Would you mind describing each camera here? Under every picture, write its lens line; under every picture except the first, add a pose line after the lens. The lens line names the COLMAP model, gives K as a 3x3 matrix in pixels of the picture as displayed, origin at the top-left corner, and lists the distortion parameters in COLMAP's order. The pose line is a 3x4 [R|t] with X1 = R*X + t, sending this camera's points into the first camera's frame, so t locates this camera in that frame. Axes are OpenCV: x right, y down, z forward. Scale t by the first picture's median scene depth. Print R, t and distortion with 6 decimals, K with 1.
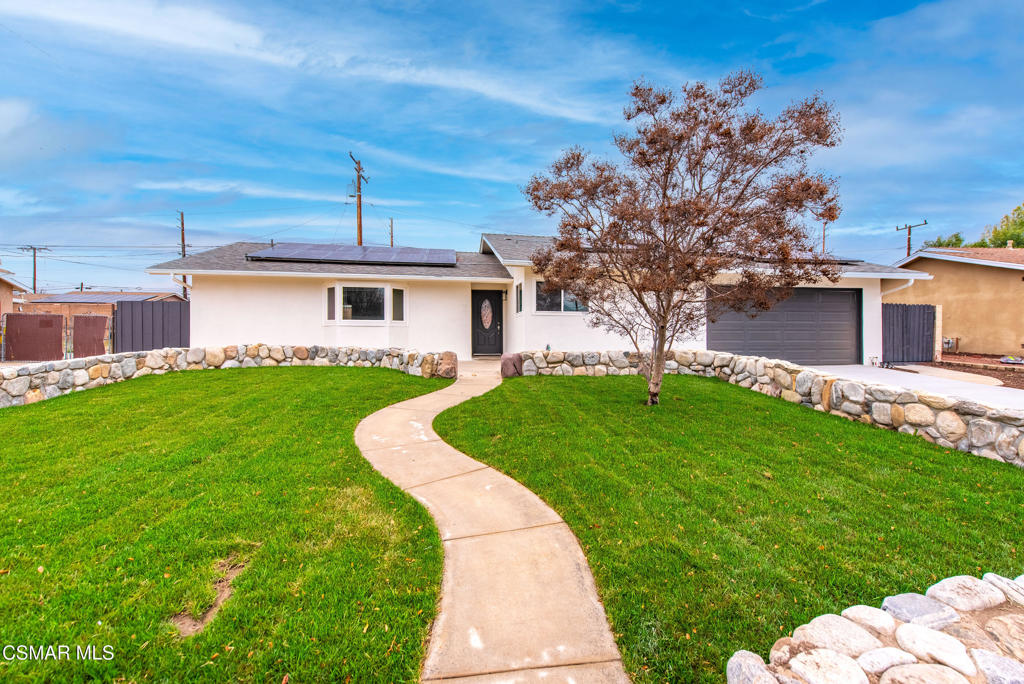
lens RADIAL K [[450.6, 0, 513.4], [0, 450.6, 323.7], [0, 0, 1]] dist [0.011117, -0.000364]
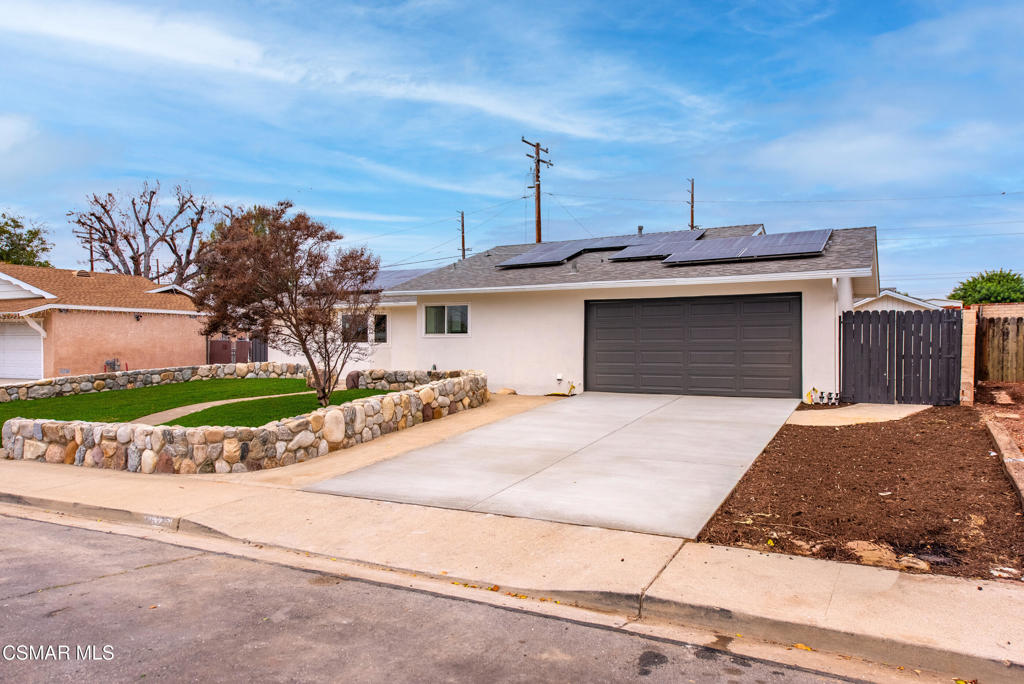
lens RADIAL K [[774.1, 0, 512.0], [0, 774.1, 342.0], [0, 0, 1]] dist [0.003488, -0.002712]
pose [[0.757523, -0.008715, -0.652750, 1.544076], [0.016904, 0.999837, 0.006268, -0.018290], [0.652589, -0.015782, 0.757548, -0.305766]]
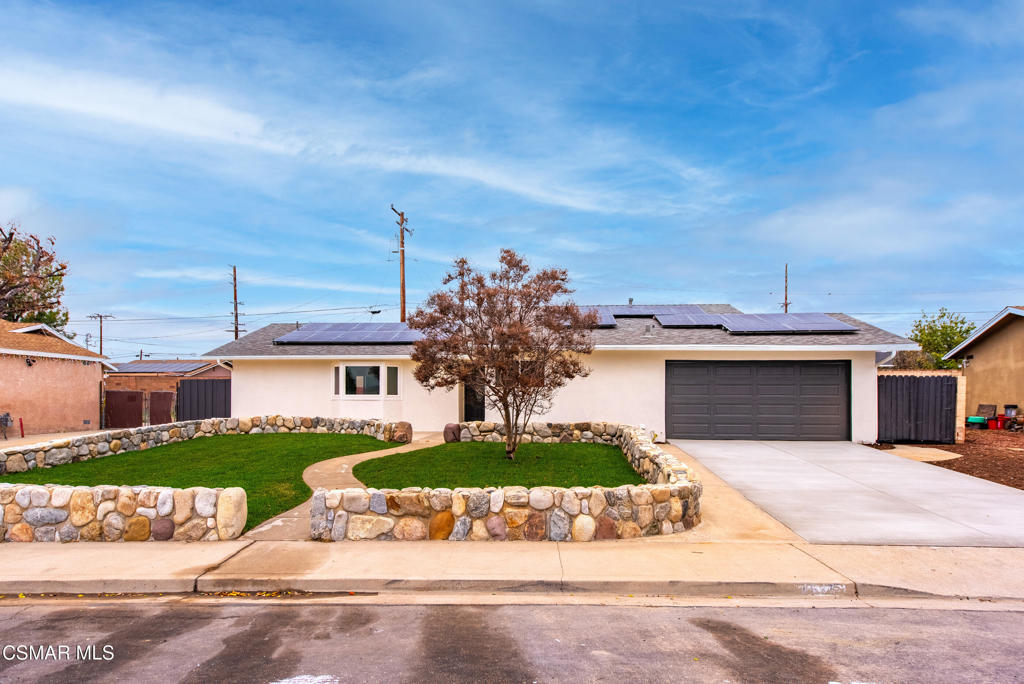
lens RADIAL K [[670.8, 0, 510.7], [0, 670.8, 364.6], [0, 0, 1]] dist [0.022865, -0.003544]
pose [[0.970342, -0.012780, -0.241399, 0.534979], [0.004940, 0.999441, -0.033057, -0.031489], [0.241687, 0.030884, 0.969863, -0.680039]]
